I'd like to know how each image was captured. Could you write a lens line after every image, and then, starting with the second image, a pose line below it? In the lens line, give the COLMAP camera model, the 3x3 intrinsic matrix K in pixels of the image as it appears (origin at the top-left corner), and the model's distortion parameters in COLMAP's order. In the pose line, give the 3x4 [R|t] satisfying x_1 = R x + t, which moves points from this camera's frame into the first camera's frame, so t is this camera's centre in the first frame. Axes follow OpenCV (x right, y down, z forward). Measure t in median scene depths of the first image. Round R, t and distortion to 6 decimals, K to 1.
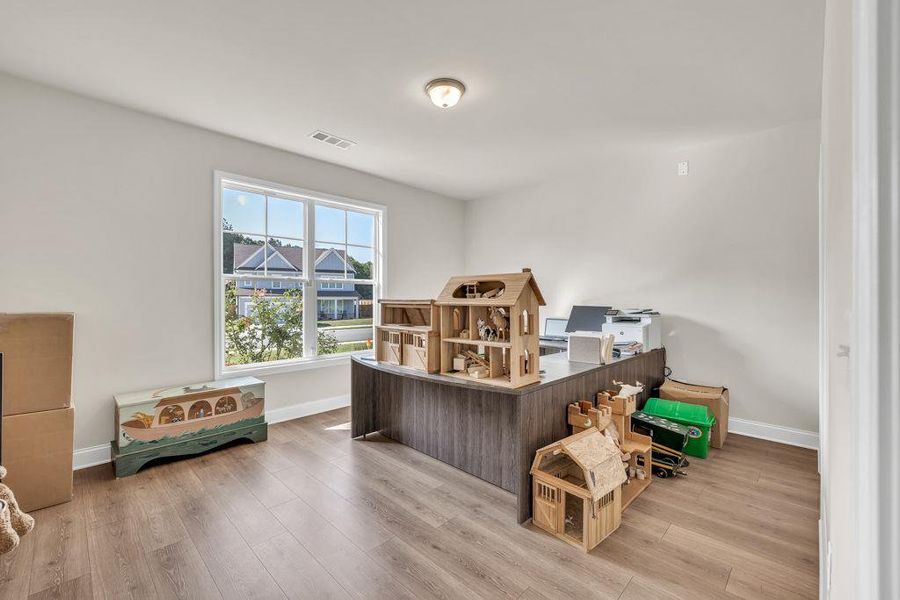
lens RADIAL K [[383.4, 0, 447.8], [0, 383.4, 300.6], [0, 0, 1]] dist [0.004563, 0.000108]
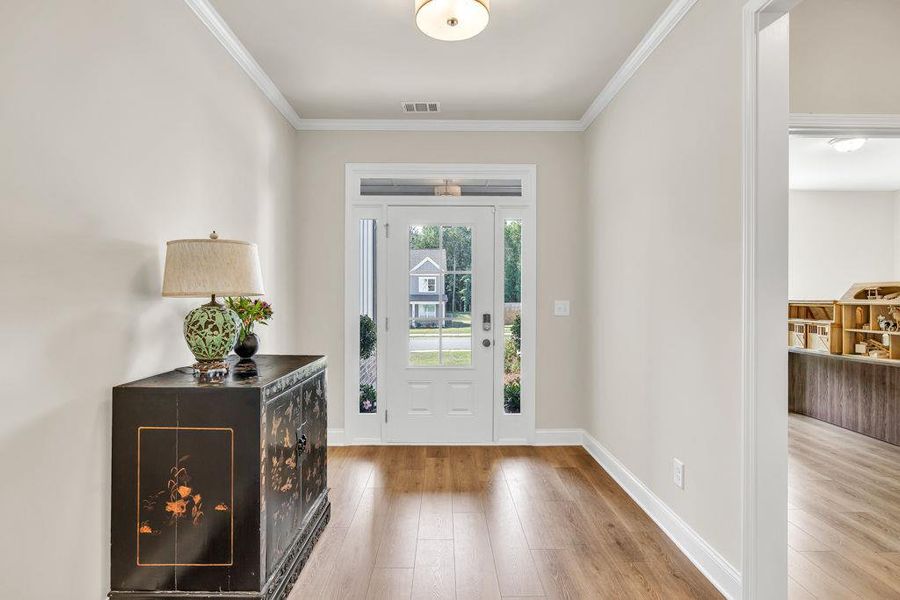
lens RADIAL K [[453.2, 0, 447.9], [0, 453.2, 301.6], [0, 0, 1]] dist [0.001129, -0.000515]
pose [[0.711680, 0.006502, -0.702474, 0.111489], [-0.005392, 0.999978, 0.003793, 0.003392], [0.702483, 0.001088, 0.711700, -1.111004]]
